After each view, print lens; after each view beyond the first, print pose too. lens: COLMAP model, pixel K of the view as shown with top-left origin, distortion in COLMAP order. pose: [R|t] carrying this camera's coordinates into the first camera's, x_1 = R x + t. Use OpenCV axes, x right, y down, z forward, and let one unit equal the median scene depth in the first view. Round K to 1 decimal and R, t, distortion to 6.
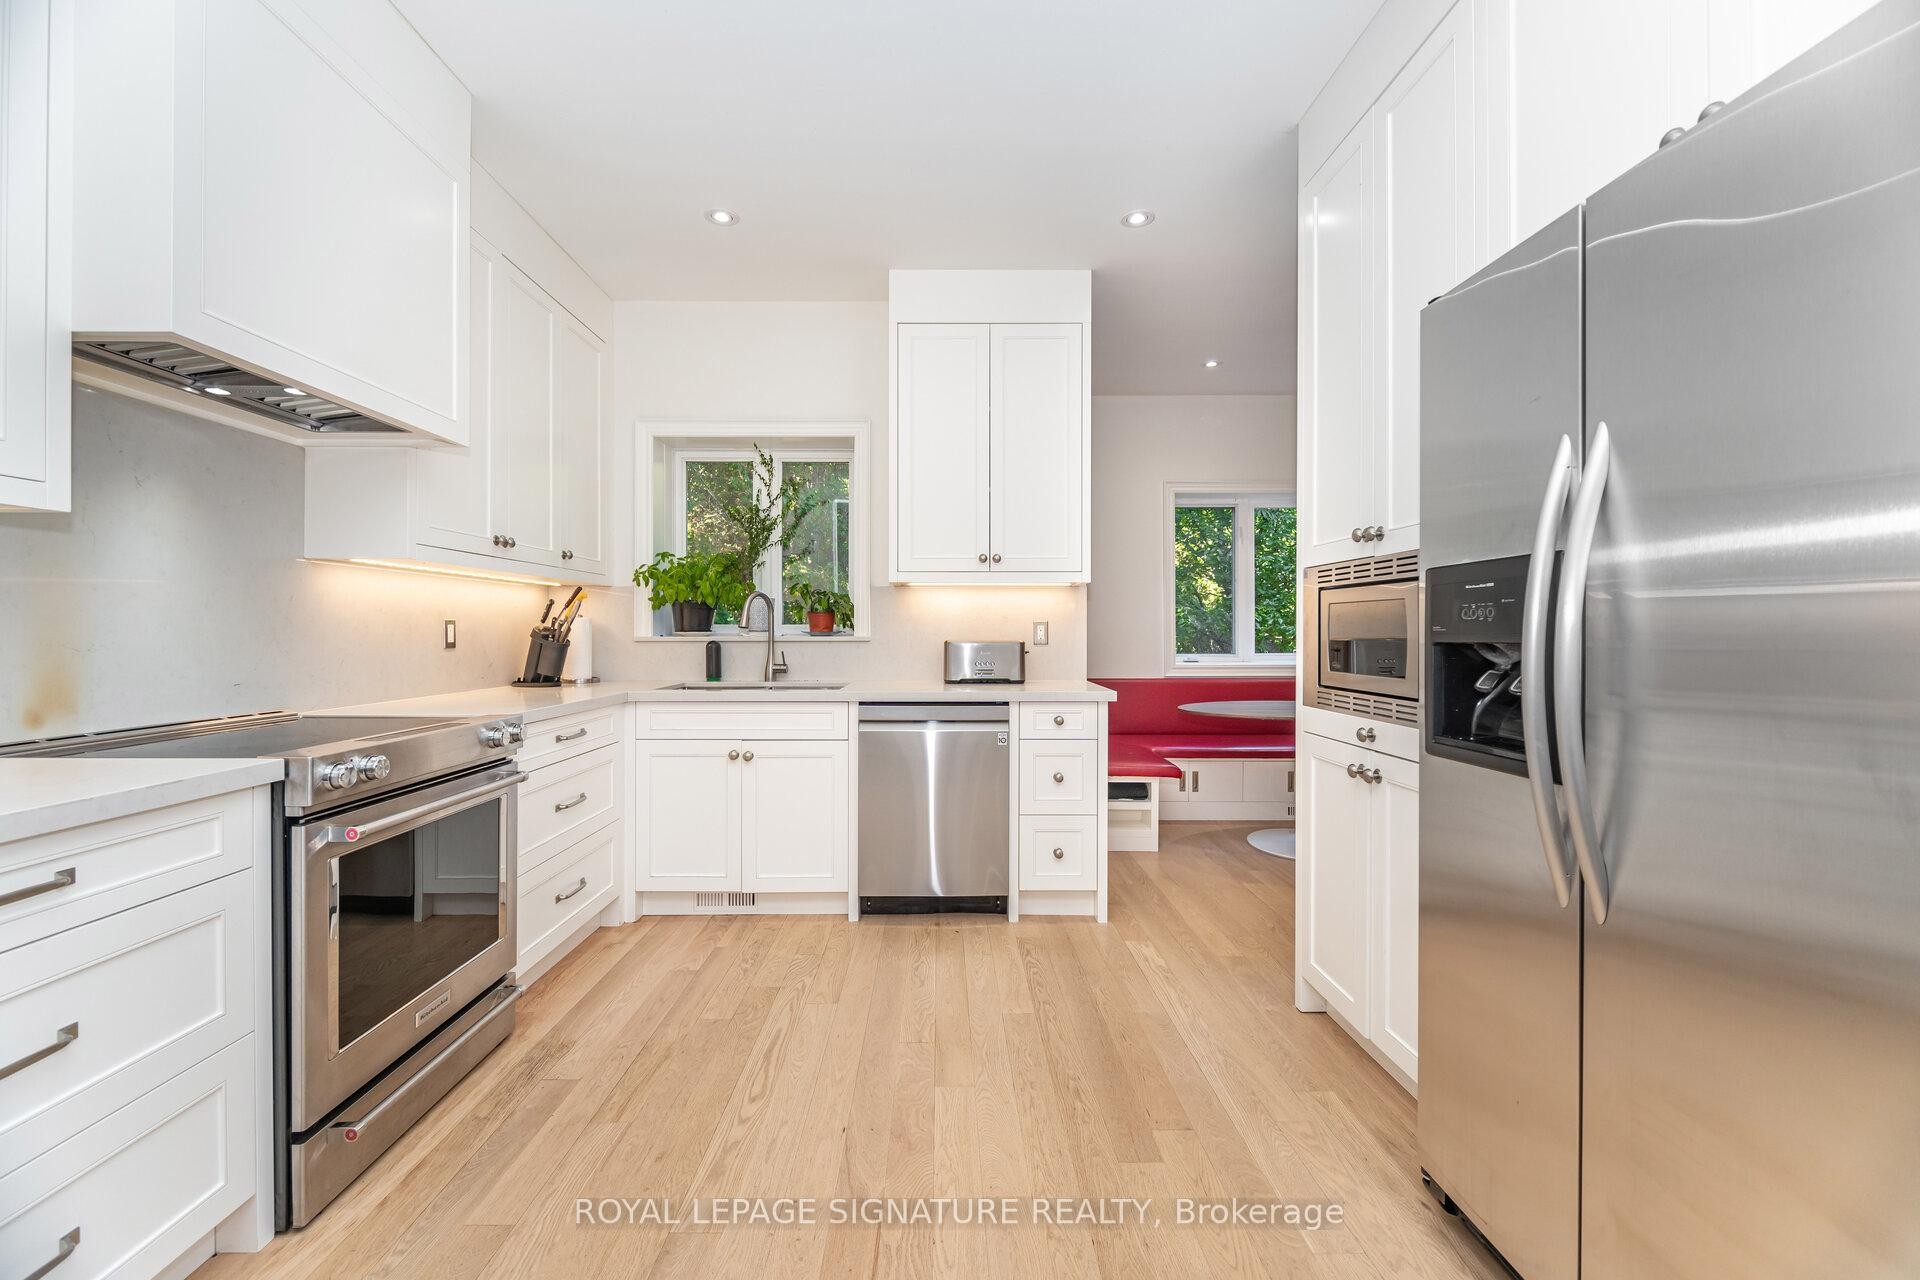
lens RADIAL K [[782.2, 0, 935.7], [0, 782.2, 626.9], [0, 0, 1]] dist [-0.000729, -0.002859]
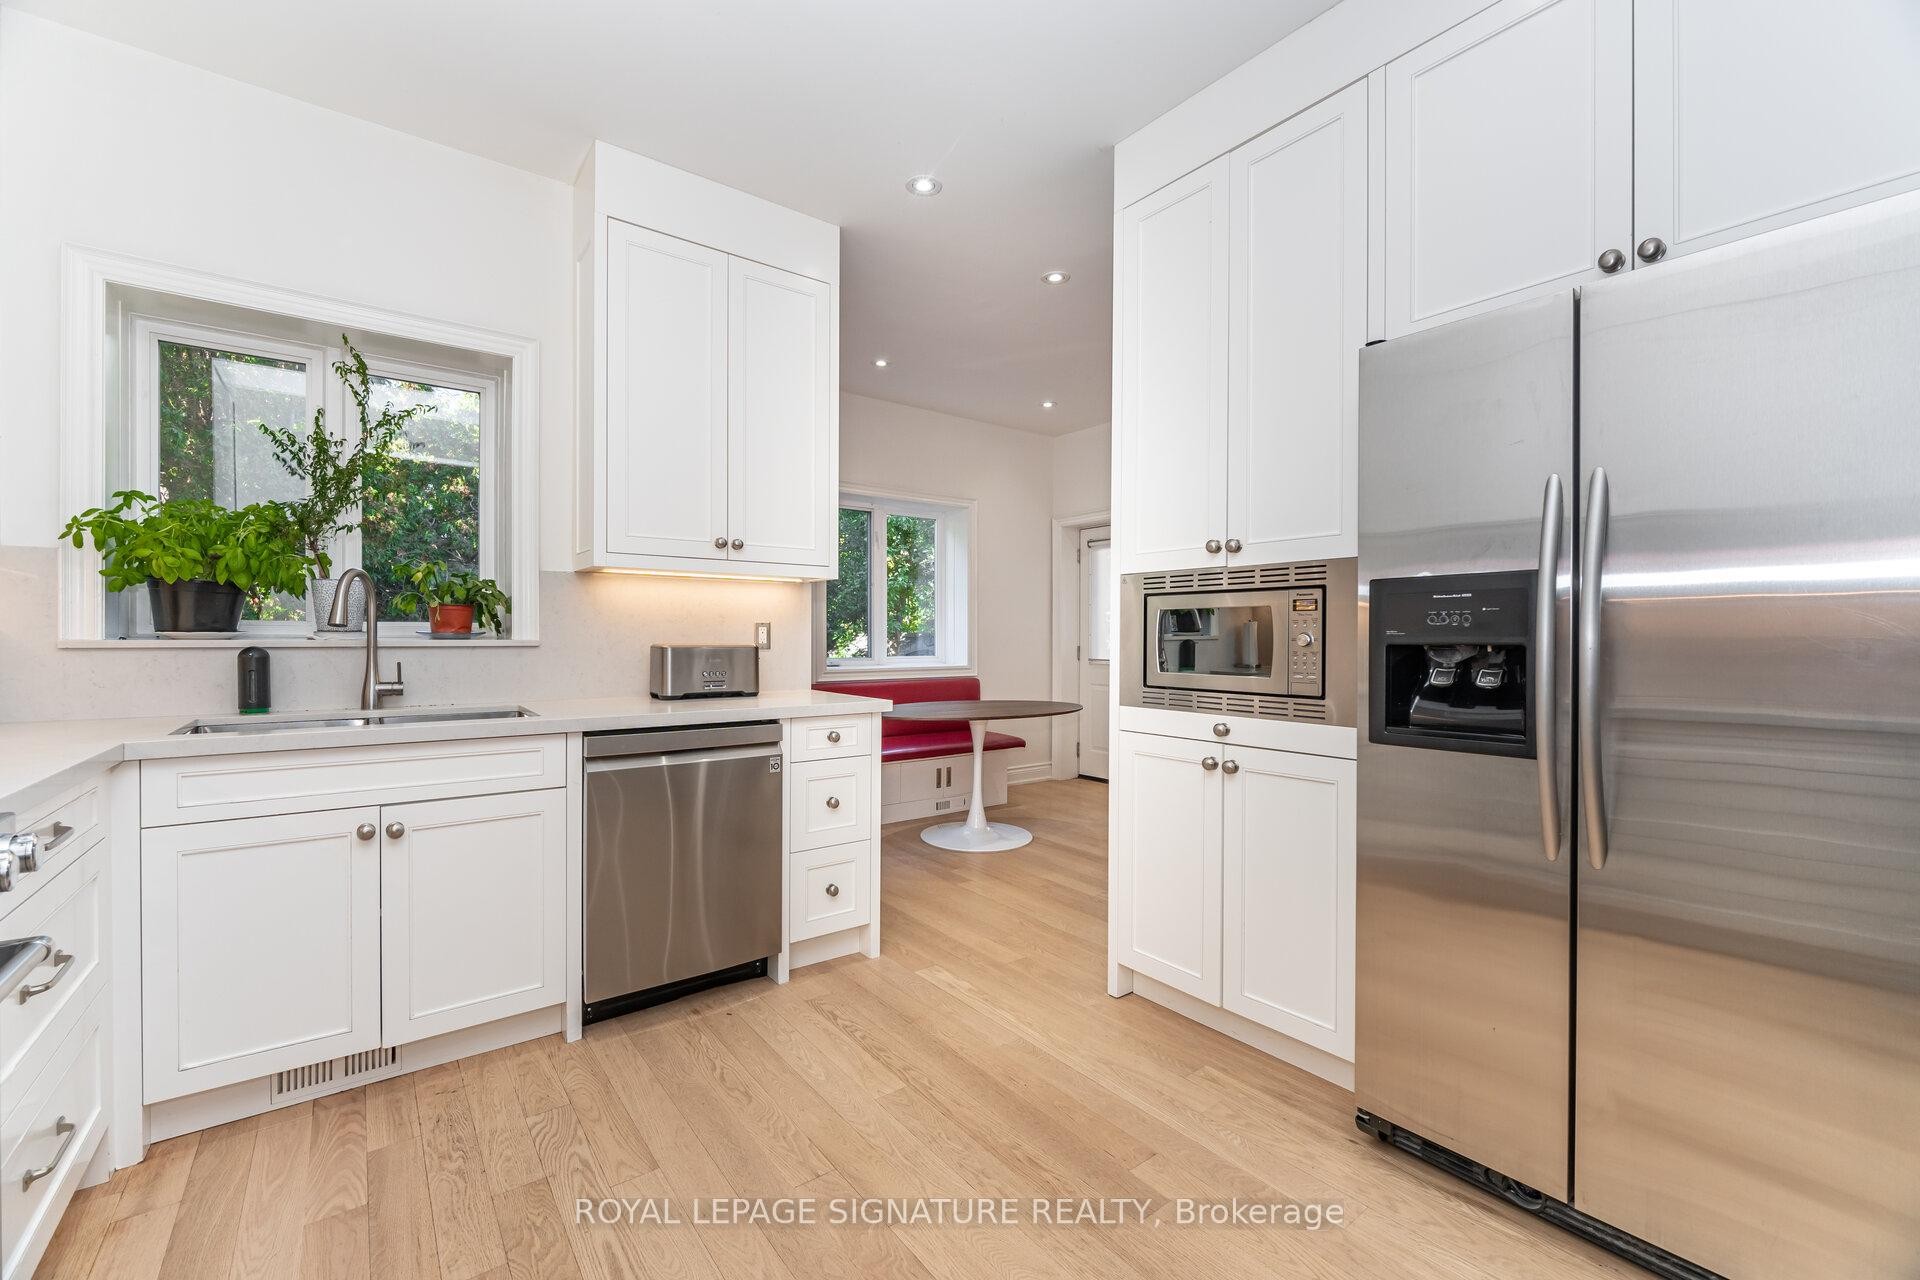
lens RADIAL K [[794.2, 0, 960.0], [0, 794.2, 640.0], [0, 0, 1]] dist [-0.002168, -0.000733]
pose [[0.795950, -0.000344, 0.605362, -0.262302], [-0.007152, 0.999925, 0.009971, 0.002630], [-0.605320, -0.012266, 0.795888, 0.218587]]
